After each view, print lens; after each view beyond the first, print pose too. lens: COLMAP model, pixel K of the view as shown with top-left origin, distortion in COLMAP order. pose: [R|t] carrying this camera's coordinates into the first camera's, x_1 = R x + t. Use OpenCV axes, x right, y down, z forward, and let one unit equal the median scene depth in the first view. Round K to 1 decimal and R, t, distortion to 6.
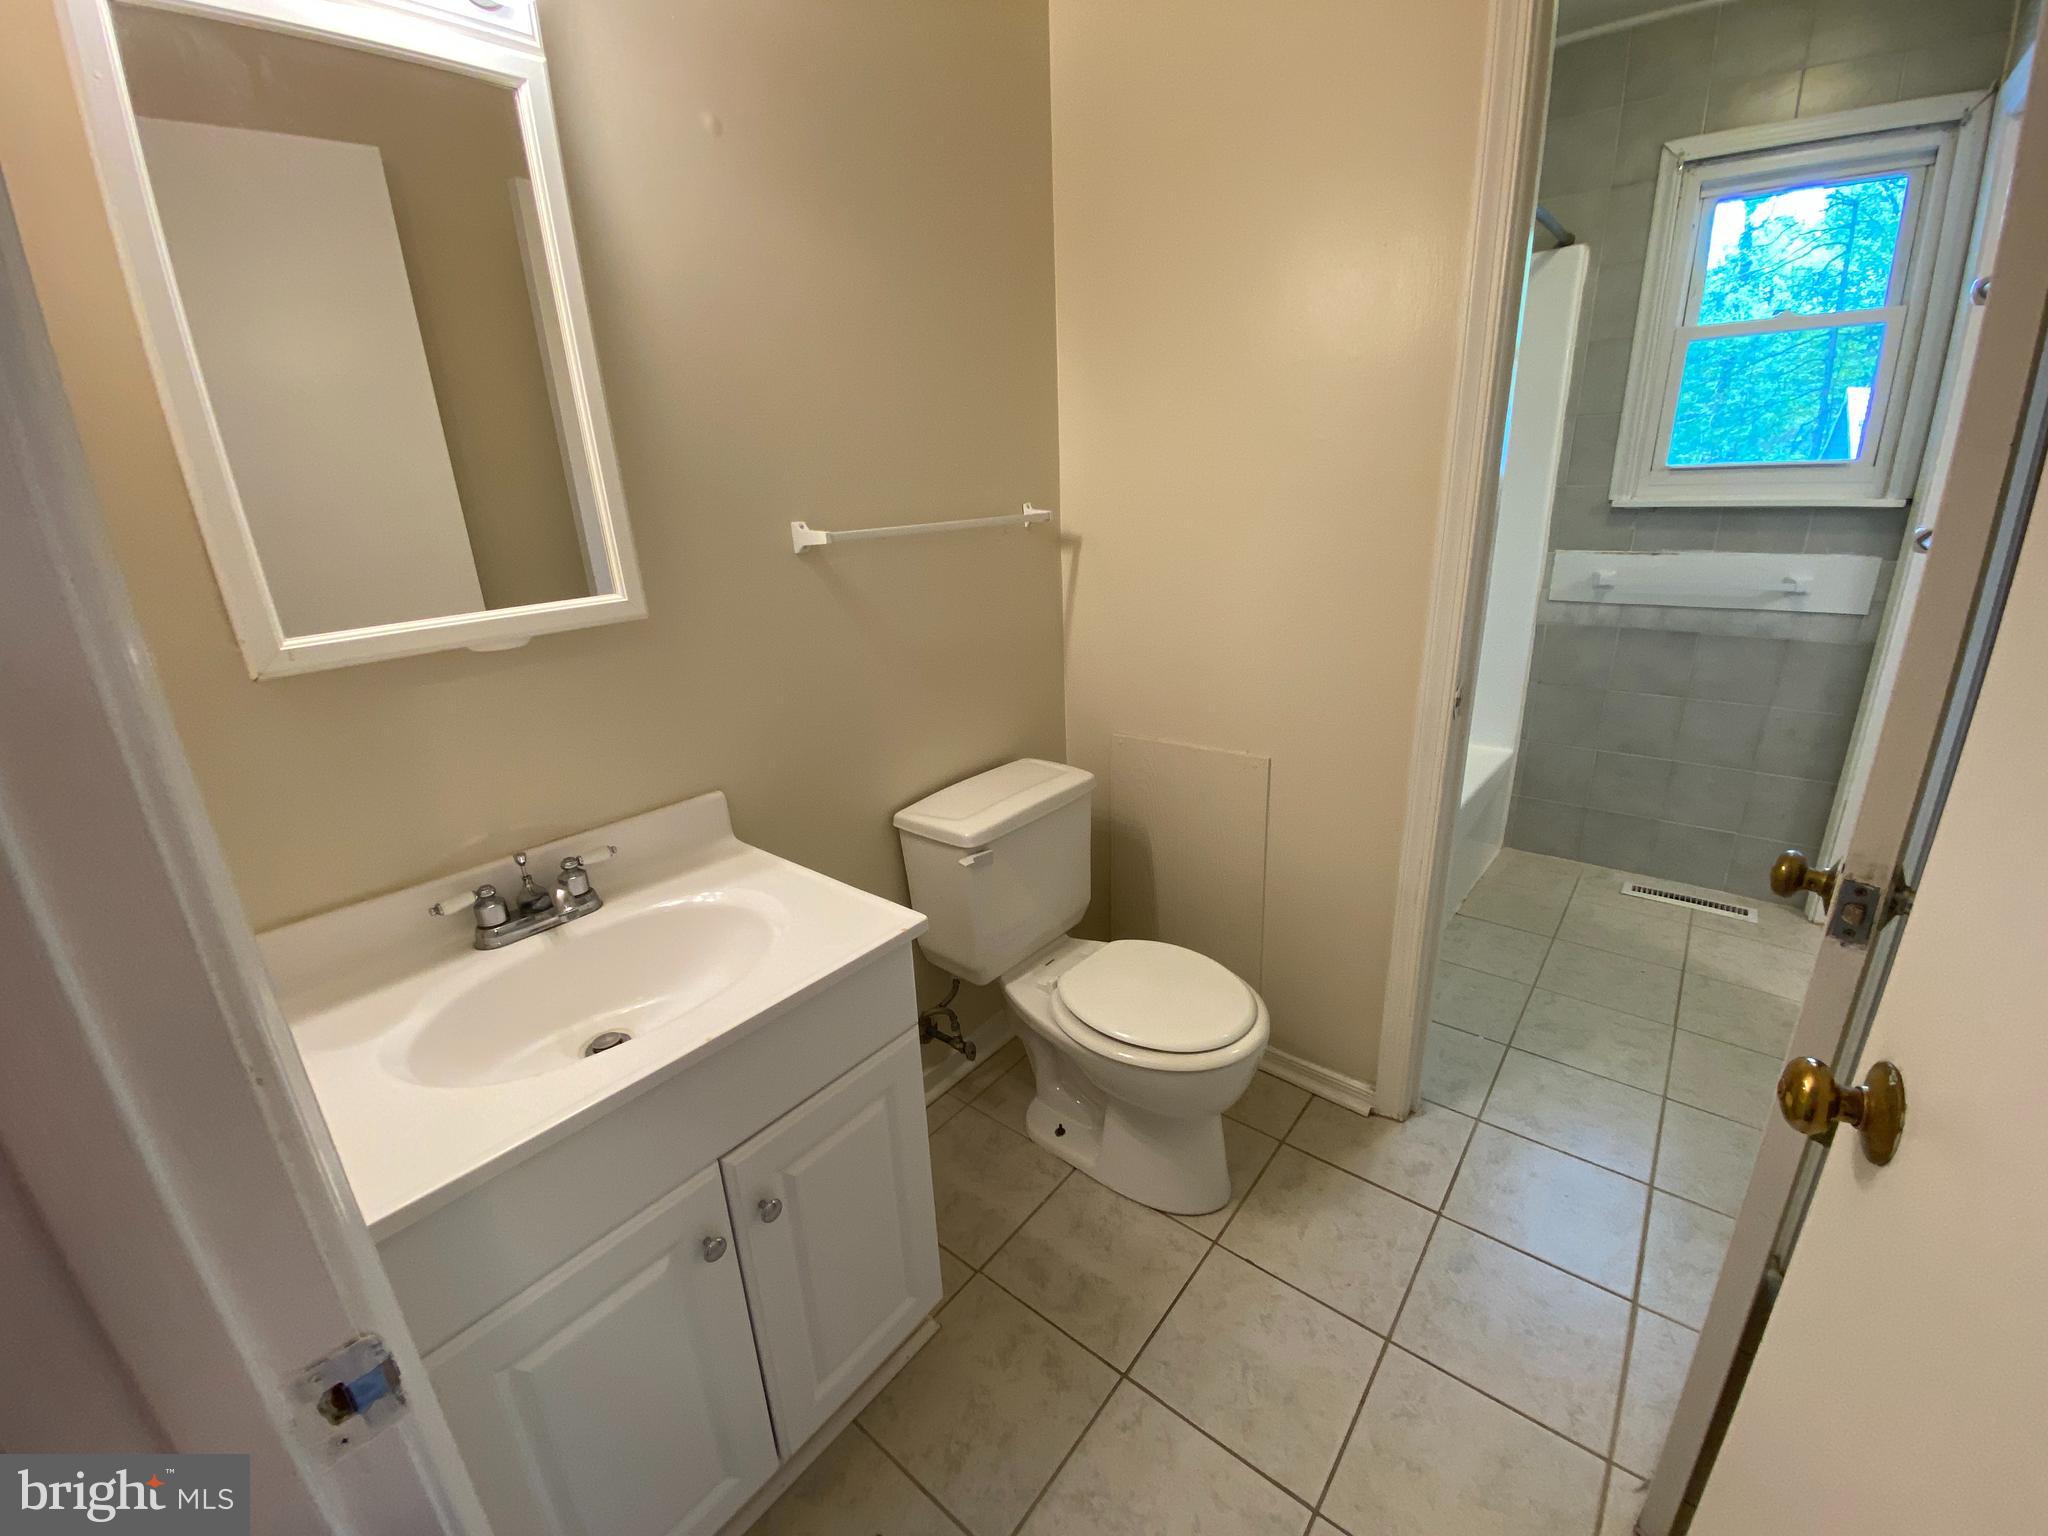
lens RADIAL K [[830.5, 0, 1019.1], [0, 830.5, 765.4], [0, 0, 1]] dist [0.001882, -0.012631]
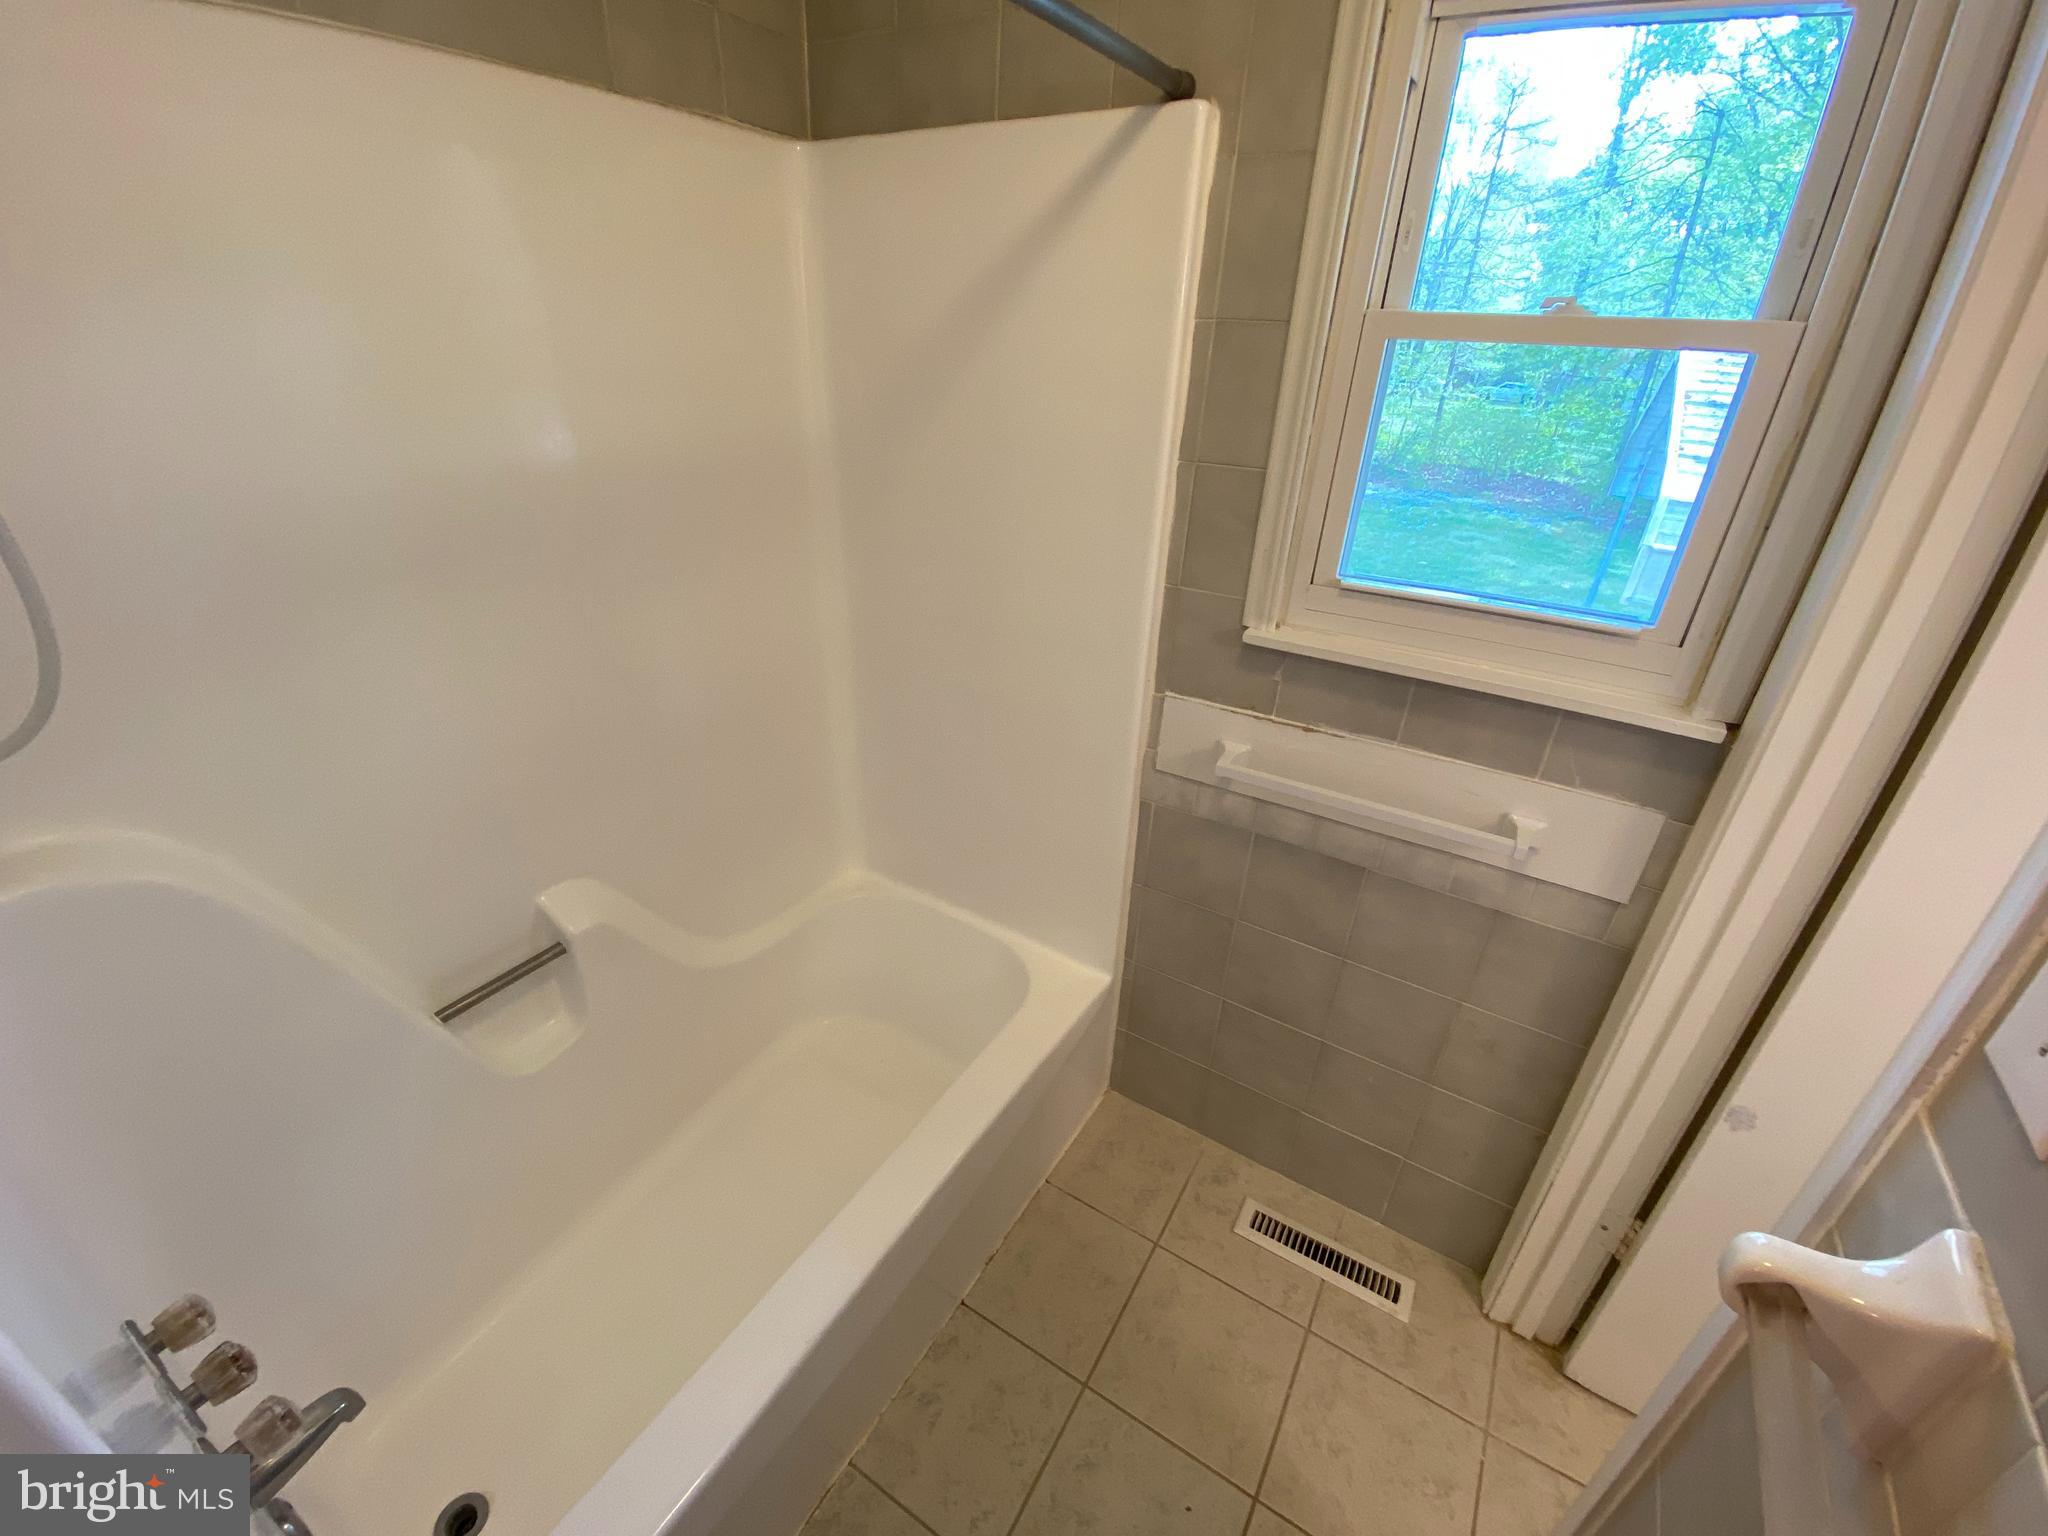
lens RADIAL K [[830.5, 0, 1020.4], [0, 830.5, 755.5], [0, 0, 1]] dist [0.001882, -0.012631]
pose [[0.987965, 0.012957, 0.154134, 0.472087], [-0.034639, 0.989711, 0.138827, -0.298260], [-0.150750, -0.142495, 0.978248, 0.460484]]
